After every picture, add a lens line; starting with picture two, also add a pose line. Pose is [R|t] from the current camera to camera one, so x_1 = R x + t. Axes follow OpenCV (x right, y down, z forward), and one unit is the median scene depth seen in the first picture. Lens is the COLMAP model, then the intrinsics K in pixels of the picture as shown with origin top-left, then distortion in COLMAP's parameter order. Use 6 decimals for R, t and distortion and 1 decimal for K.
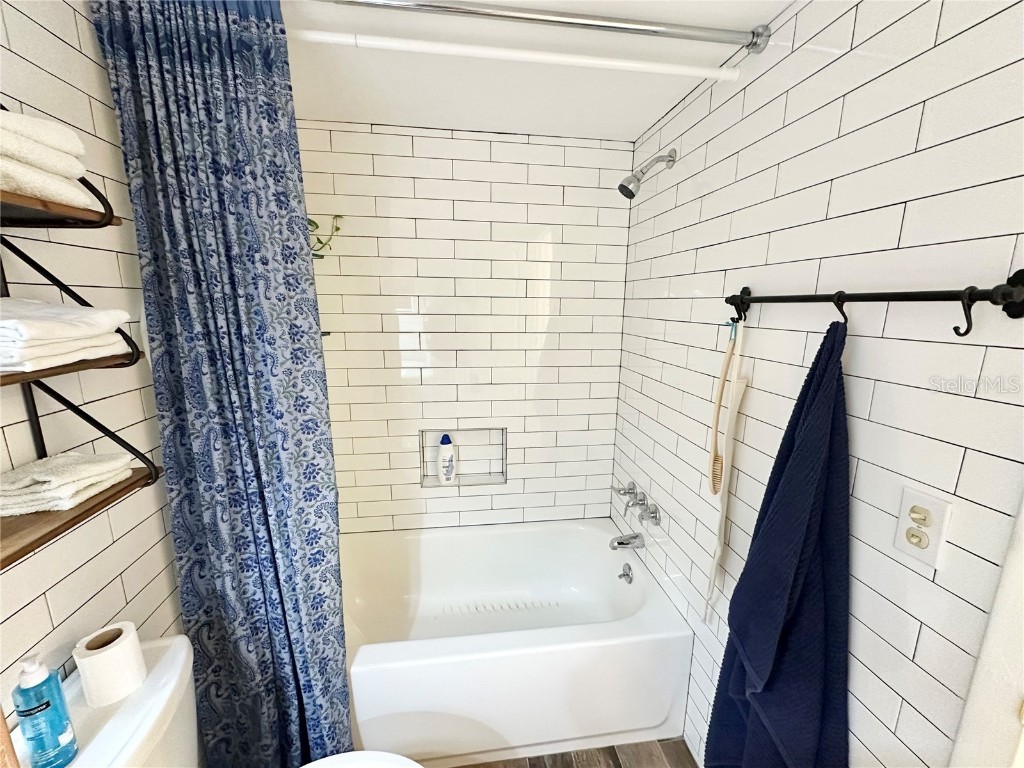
lens RADIAL K [[408.6, 0, 512.0], [0, 408.6, 384.0], [0, 0, 1]] dist [-0.003346, -0.000192]
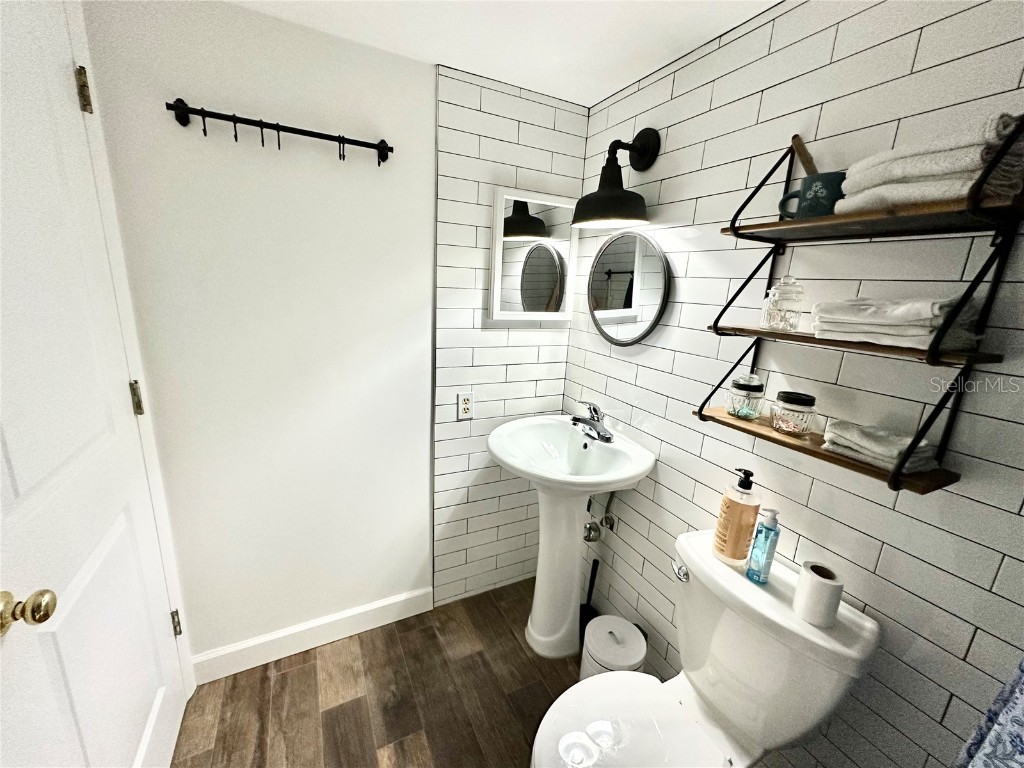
lens RADIAL K [[408.6, 0, 512.0], [0, 408.6, 384.0], [0, 0, 1]] dist [-0.003346, -0.000192]
pose [[-0.944149, 0.018636, -0.328990, 0.195578], [-0.127511, 0.899957, 0.416916, -0.186808], [0.303847, 0.435581, -0.847317, 1.041376]]
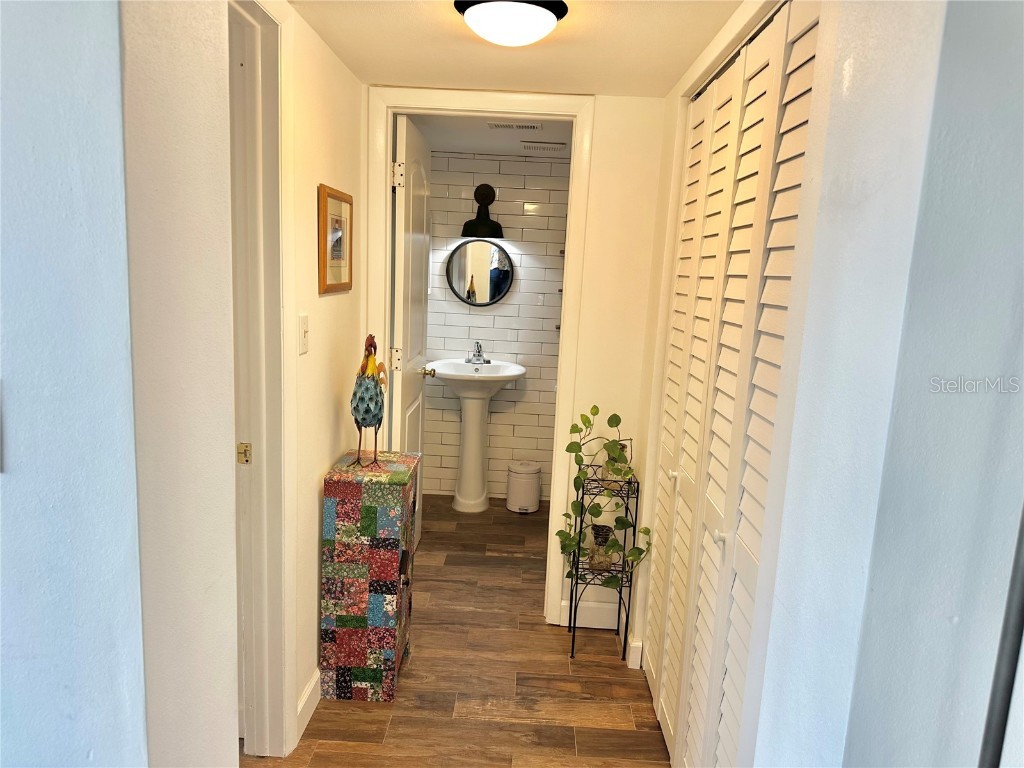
lens RADIAL K [[717.2, 0, 512.0], [0, 717.2, 387.9], [0, 0, 1]] dist [0.143903, -0.250274]
pose [[-0.163208, 0.146522, -0.975651, 3.643488], [-0.244241, 0.952127, 0.183847, -0.125756], [0.955881, 0.268300, -0.119608, 0.693890]]
